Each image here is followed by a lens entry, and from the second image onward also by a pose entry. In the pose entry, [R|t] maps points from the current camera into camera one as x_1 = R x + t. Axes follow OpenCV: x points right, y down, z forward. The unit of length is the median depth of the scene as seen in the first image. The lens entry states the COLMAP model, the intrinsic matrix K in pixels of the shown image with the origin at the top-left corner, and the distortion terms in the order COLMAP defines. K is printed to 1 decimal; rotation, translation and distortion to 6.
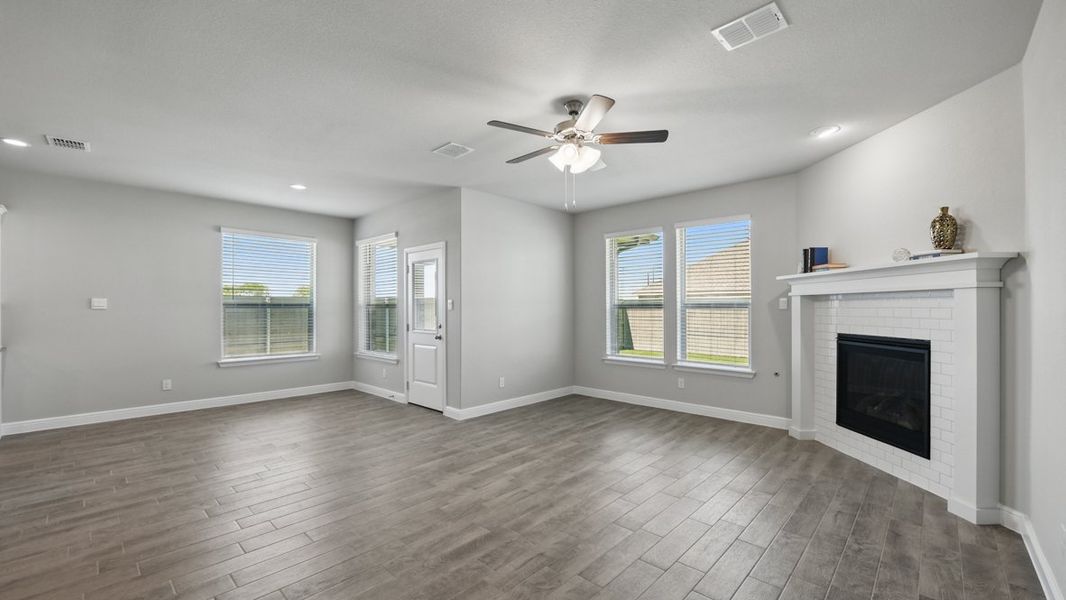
lens RADIAL K [[430.2, 0, 537.7], [0, 430.2, 309.4], [0, 0, 1]] dist [-0.004291, -0.000417]
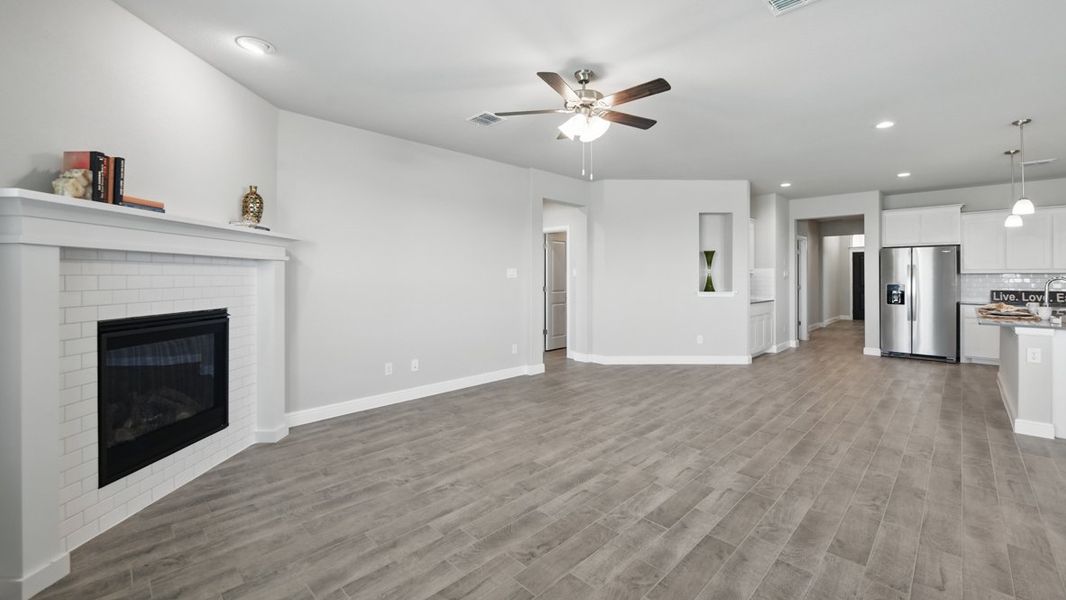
lens RADIAL K [[433.7, 0, 537.5], [0, 433.7, 281.1], [0, 0, 1]] dist [-0.008015, -0.000425]
pose [[-0.999503, -0.001110, 0.031512, 0.116867], [-0.000739, 0.999930, 0.011790, -0.002134], [-0.031523, 0.011761, -0.999434, 1.464245]]
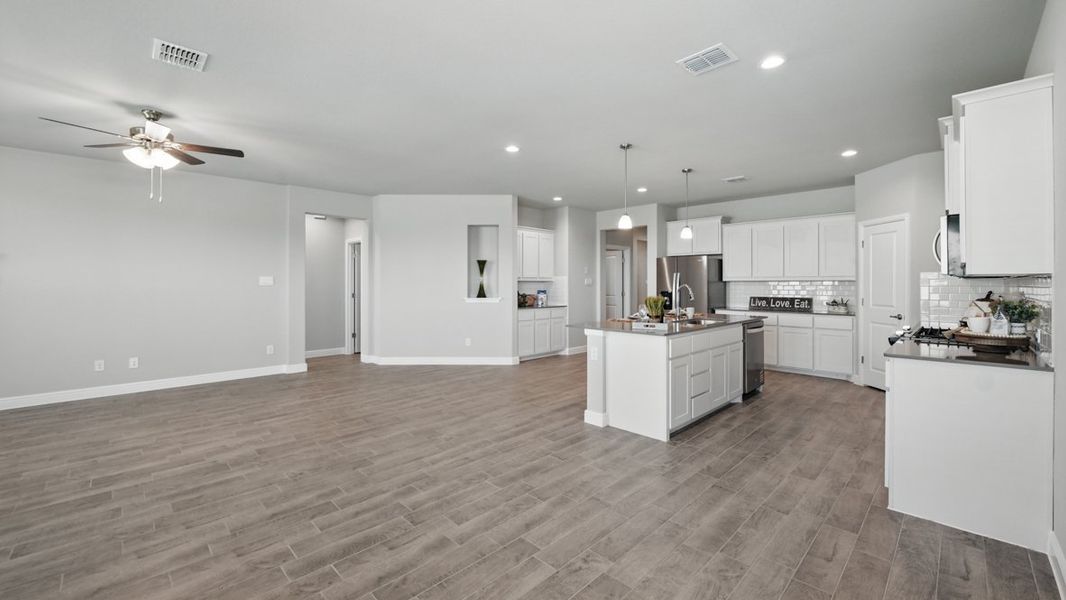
lens RADIAL K [[433.7, 0, 537.5], [0, 433.7, 281.1], [0, 0, 1]] dist [-0.008015, -0.000425]
pose [[-0.999237, -0.000668, 0.039058, -0.746899], [-0.000884, 0.999985, -0.005495, -0.001726], [-0.039054, -0.005525, -0.999222, 1.561516]]
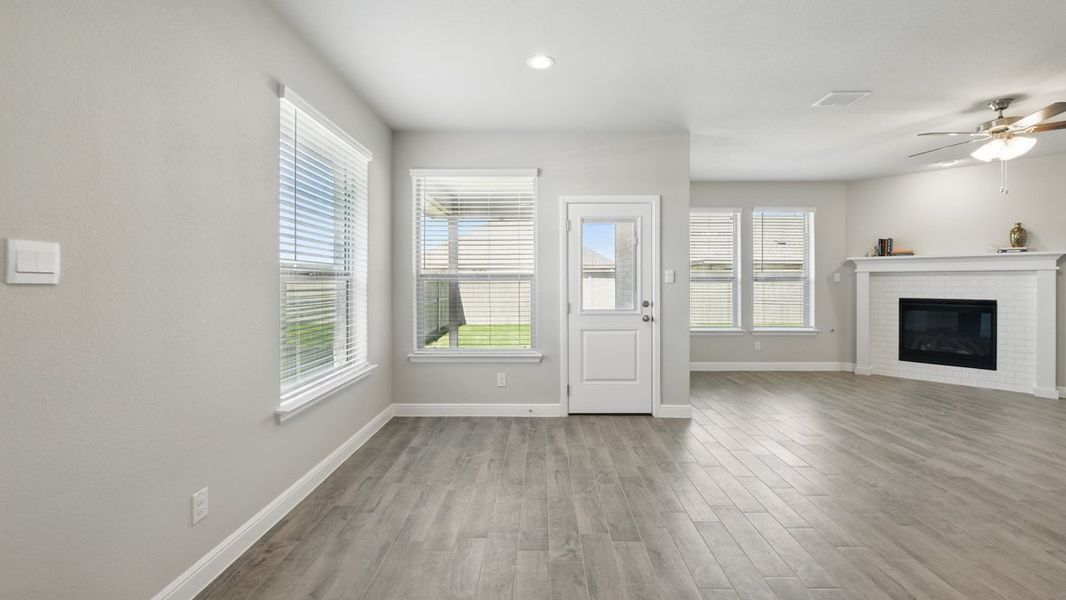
lens RADIAL K [[430.3, 0, 541.7], [0, 430.3, 280.6], [0, 0, 1]] dist [-0.003030, -0.000481]
pose [[0.734013, 0.000768, 0.679135, -1.149853], [0.000959, 0.999997, -0.002167, -0.002010], [-0.679135, 0.002242, 0.734010, 0.720906]]
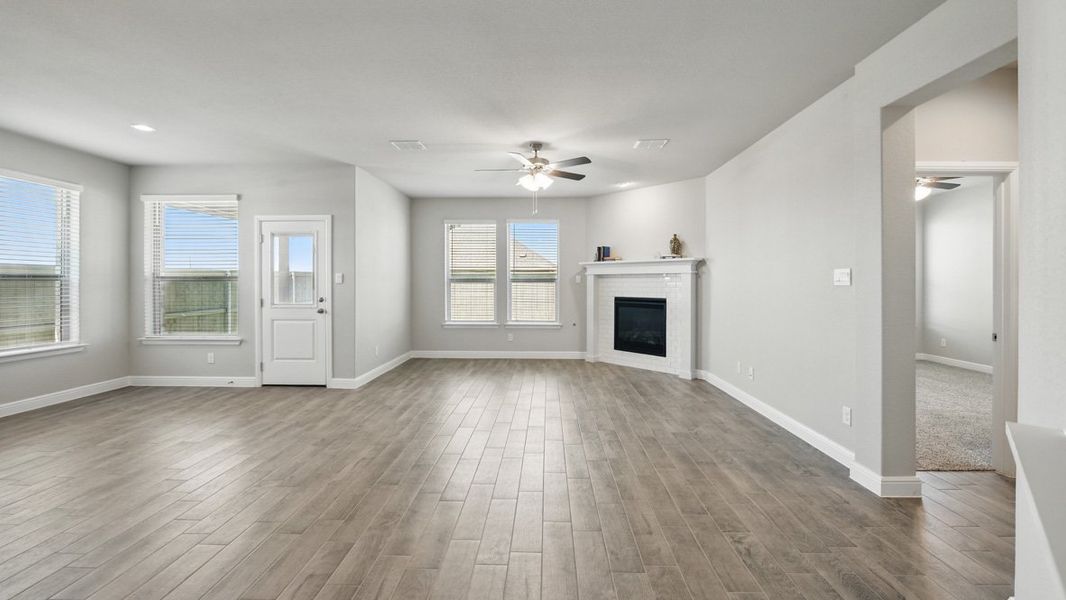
lens RADIAL K [[426.4, 0, 537.4], [0, 426.4, 285.2], [0, 0, 1]] dist [-0.006846, -0.000244]
pose [[0.750140, -0.002874, 0.661273, -0.647872], [-0.000723, 0.999986, 0.005167, -0.000174], [-0.661279, -0.004354, 0.750127, -0.082722]]
